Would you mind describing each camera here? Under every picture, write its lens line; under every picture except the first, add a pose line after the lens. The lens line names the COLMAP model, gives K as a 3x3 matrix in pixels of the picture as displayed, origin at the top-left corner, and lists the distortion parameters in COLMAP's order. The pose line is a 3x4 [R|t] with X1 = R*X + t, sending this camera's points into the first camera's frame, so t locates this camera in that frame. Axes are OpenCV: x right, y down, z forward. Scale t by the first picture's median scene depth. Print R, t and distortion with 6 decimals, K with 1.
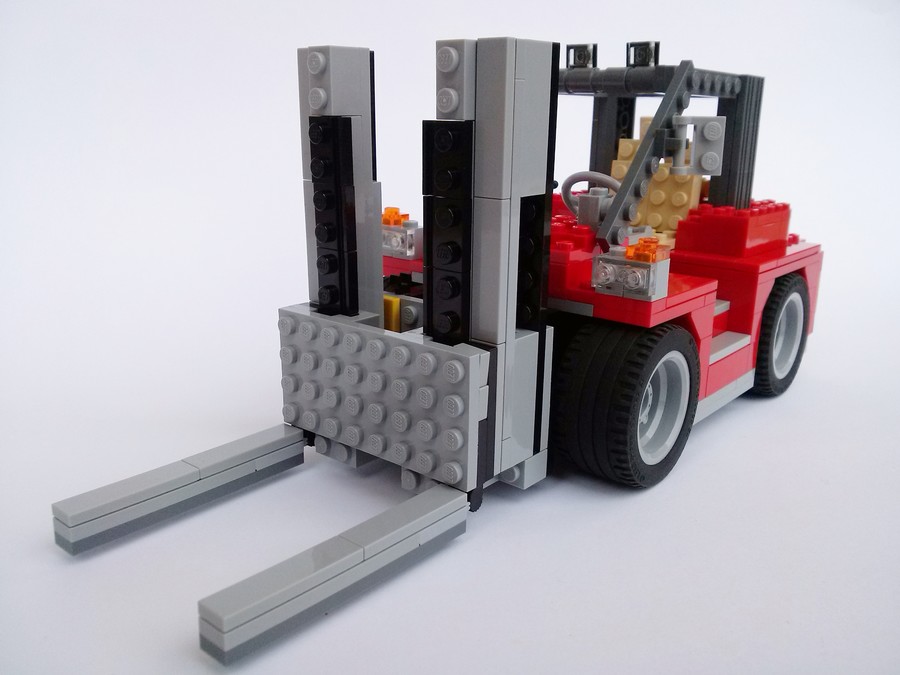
lens RADIAL K [[800.8, 0, 447.5], [0, 800.8, 360.1], [0, 0, 1]] dist [0.116980, -0.523651]
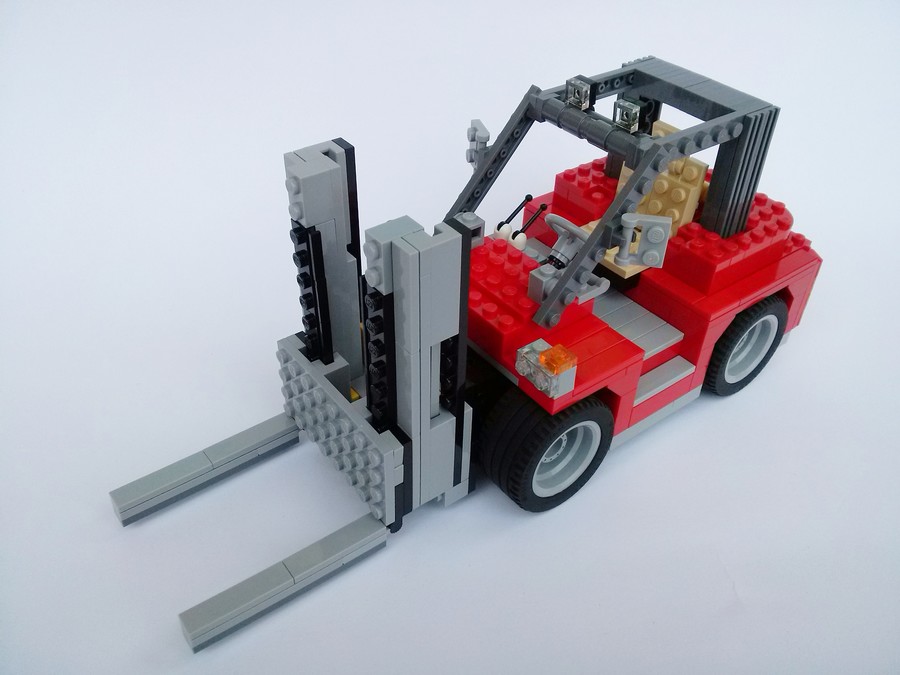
lens RADIAL K [[800.8, 0, 447.5], [0, 800.8, 360.1], [0, 0, 1]] dist [0.116980, -0.523651]
pose [[0.976161, 0.146357, -0.160277, 0.267236], [-0.072224, 0.915399, 0.396014, -0.568868], [0.204677, -0.374998, 0.904148, -0.109212]]
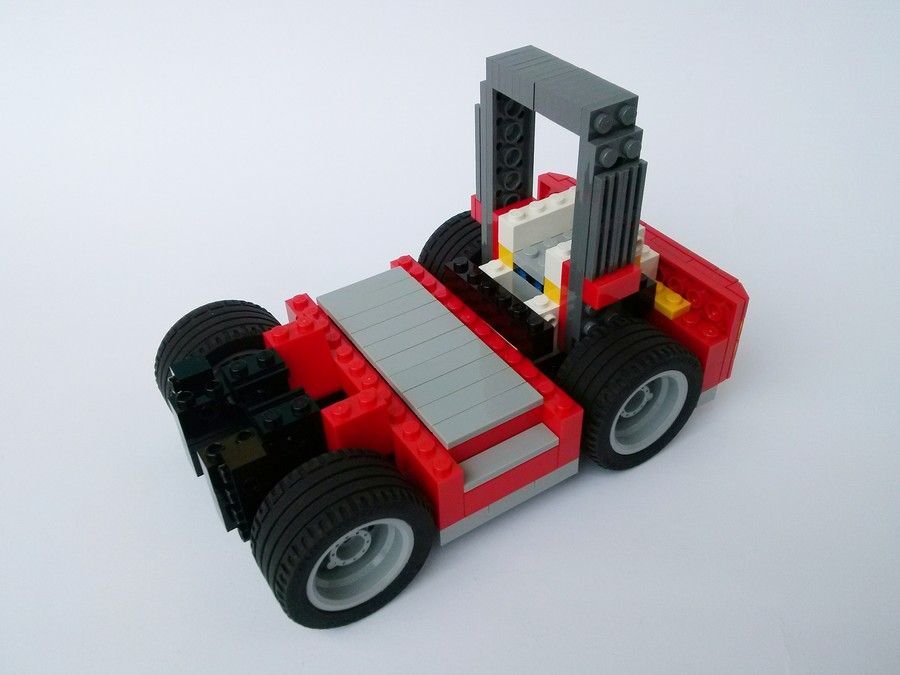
lens RADIAL K [[800.8, 0, 447.5], [0, 800.8, 360.1], [0, 0, 1]] dist [0.116980, -0.523651]
pose [[0.952304, 0.160114, -0.259771, 0.586945], [-0.041164, 0.910910, 0.410547, -0.572839], [0.302363, -0.380272, 0.874054, 0.283182]]
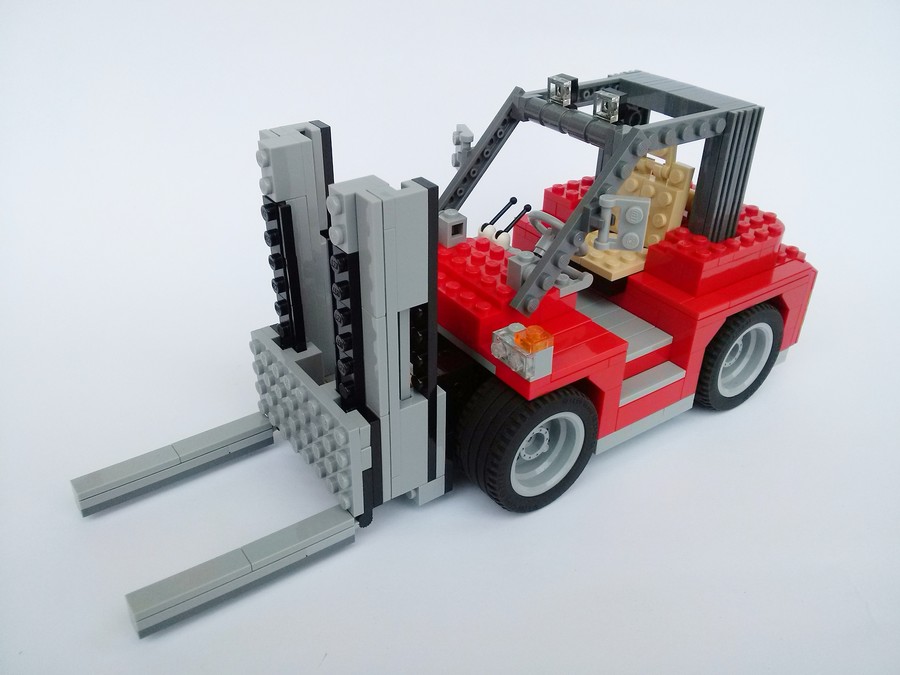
lens RADIAL K [[800.8, 0, 447.5], [0, 800.8, 360.1], [0, 0, 1]] dist [0.116980, -0.523651]
pose [[0.969057, 0.138928, -0.204031, 0.351579], [-0.077808, 0.956359, 0.281645, -0.401676], [0.234255, -0.257055, 0.937575, -0.111245]]
